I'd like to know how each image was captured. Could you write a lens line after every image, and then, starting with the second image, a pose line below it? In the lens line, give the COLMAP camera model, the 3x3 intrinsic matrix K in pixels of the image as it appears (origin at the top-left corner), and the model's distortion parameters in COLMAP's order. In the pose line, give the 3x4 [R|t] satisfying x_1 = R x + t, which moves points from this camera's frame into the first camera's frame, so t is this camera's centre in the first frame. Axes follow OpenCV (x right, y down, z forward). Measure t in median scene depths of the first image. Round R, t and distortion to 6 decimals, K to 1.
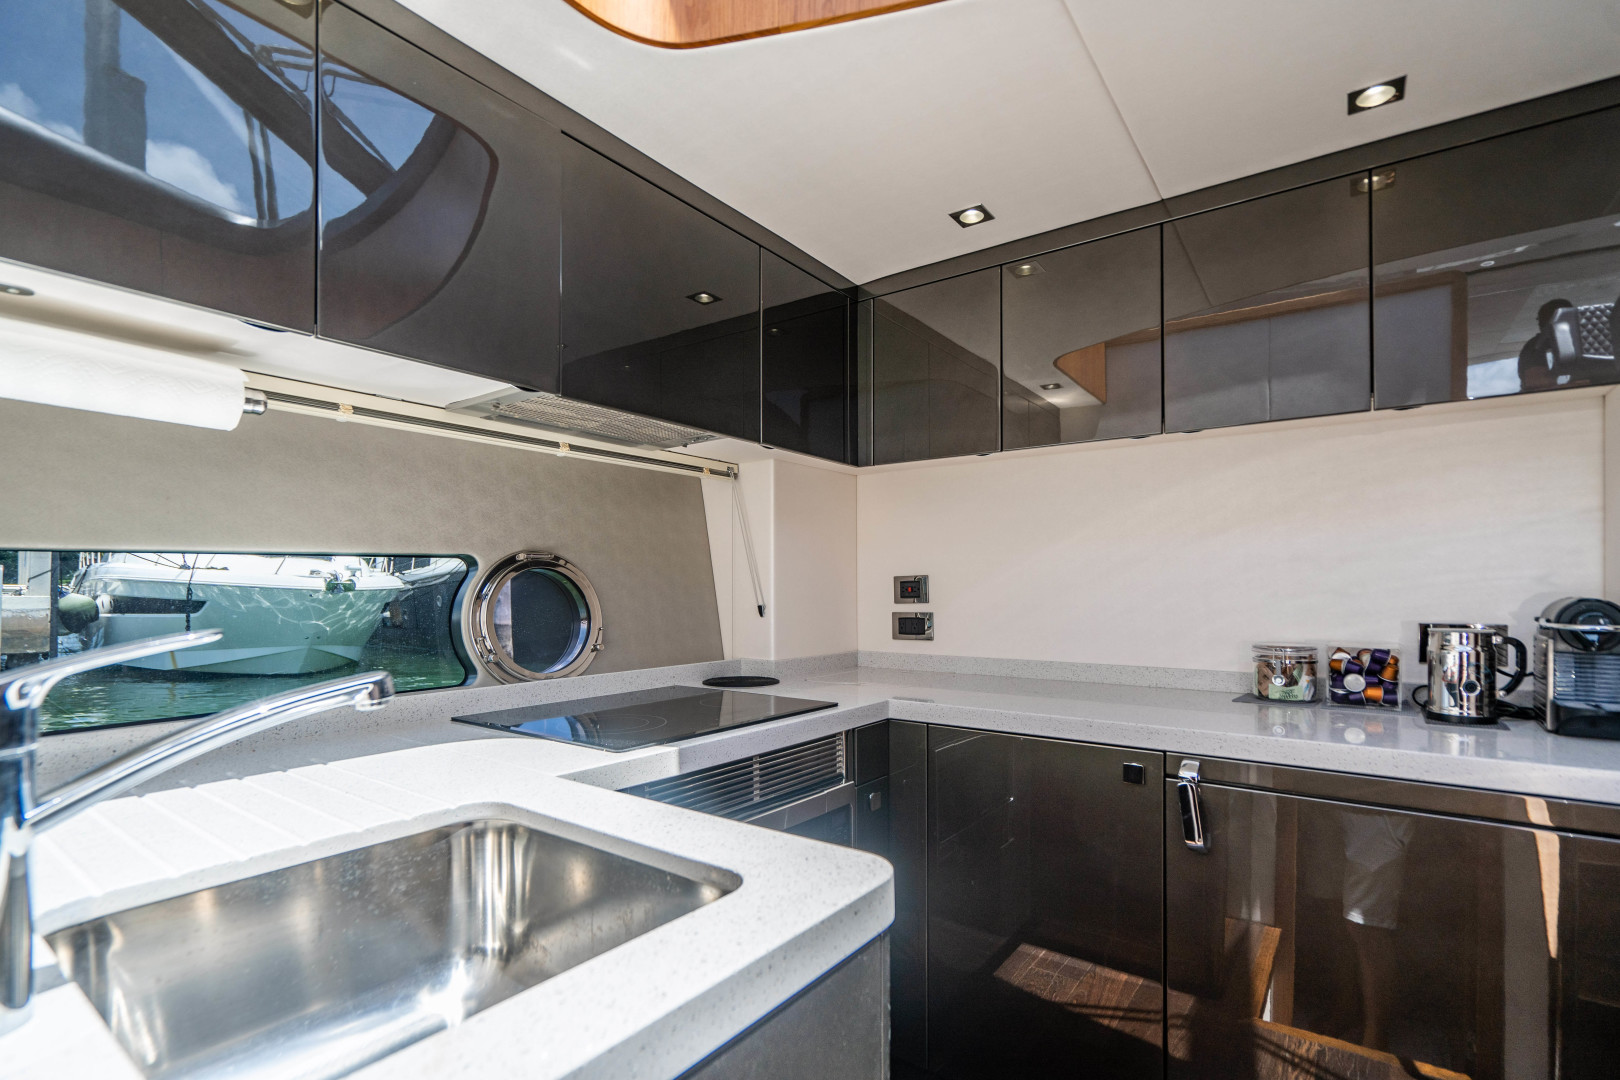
lens RADIAL K [[771.0, 0, 832.8], [0, 771.0, 579.2], [0, 0, 1]] dist [0.010527, -0.000127]
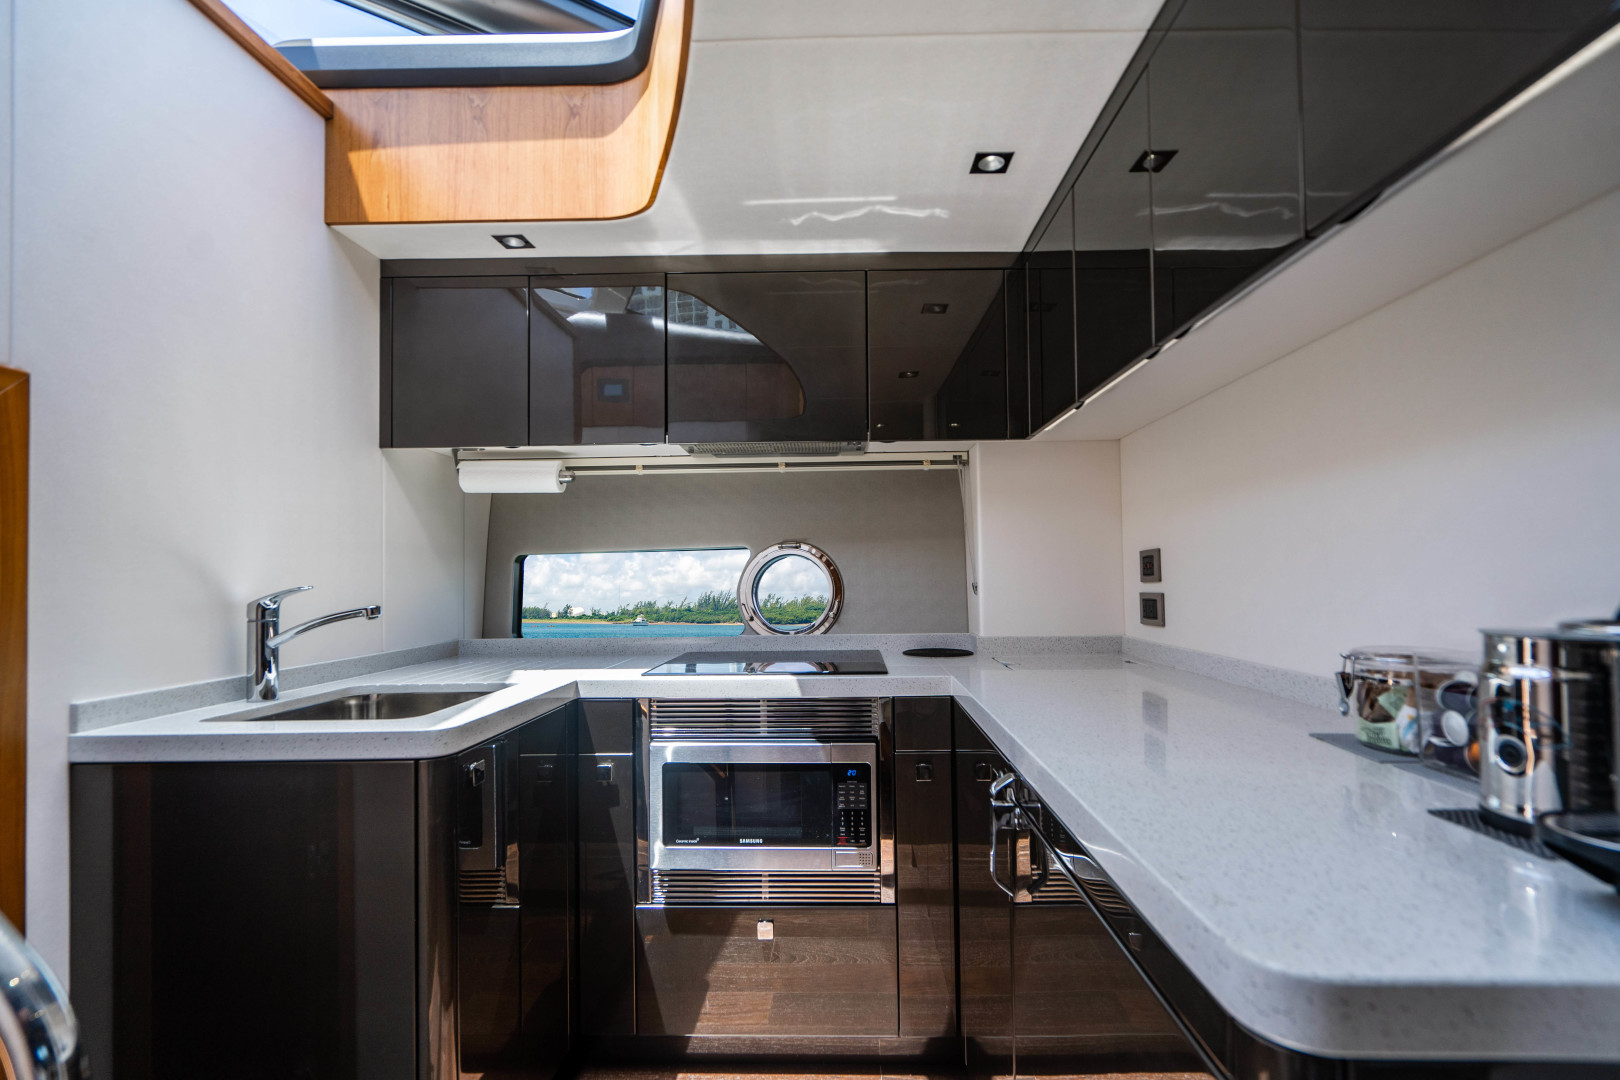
lens RADIAL K [[752.5, 0, 798.7], [0, 752.5, 558.0], [0, 0, 1]] dist [-0.011556, 0.006169]
pose [[0.541865, -0.024361, -0.840113, 0.785891], [0.019231, 0.999678, -0.016584, 0.014747], [0.840246, -0.007170, 0.542158, 0.306674]]
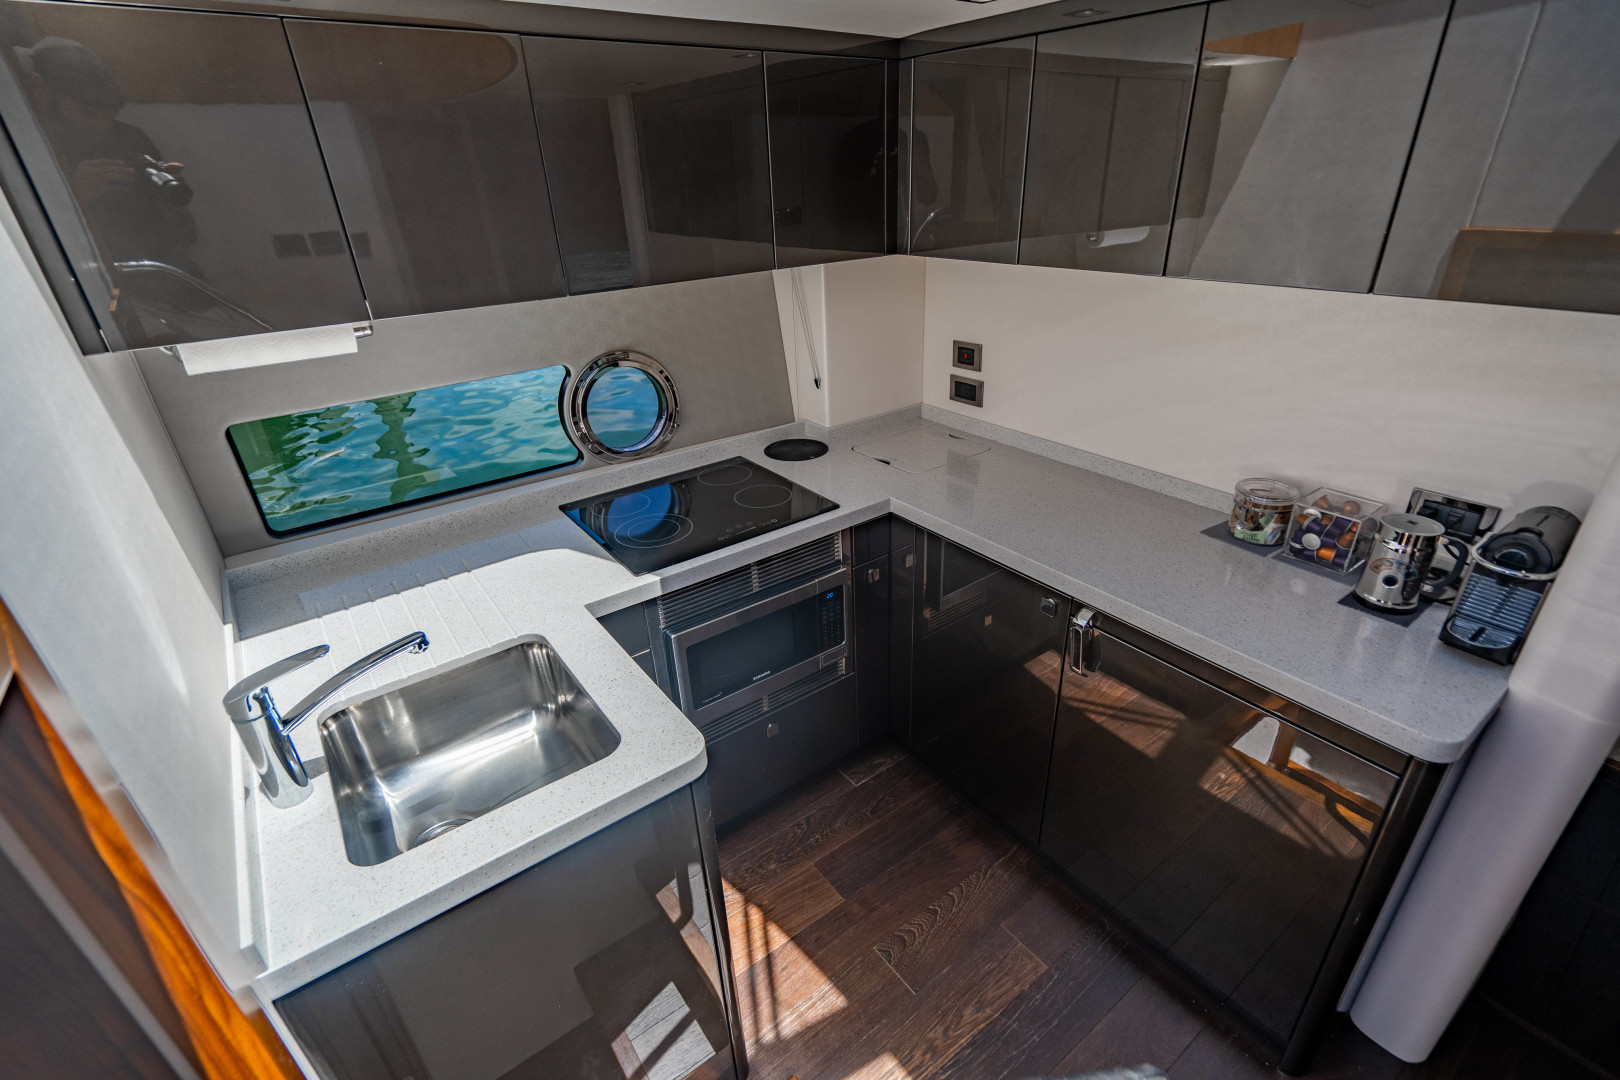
lens RADIAL K [[750.8, 0, 811.9], [0, 750.8, 564.6], [0, 0, 1]] dist [0.000738, 0.000208]
pose [[0.953074, 0.113927, -0.280481, 0.292526], [0.036469, 0.876535, 0.479955, -0.312969], [0.300531, -0.467662, 0.831248, -0.045440]]
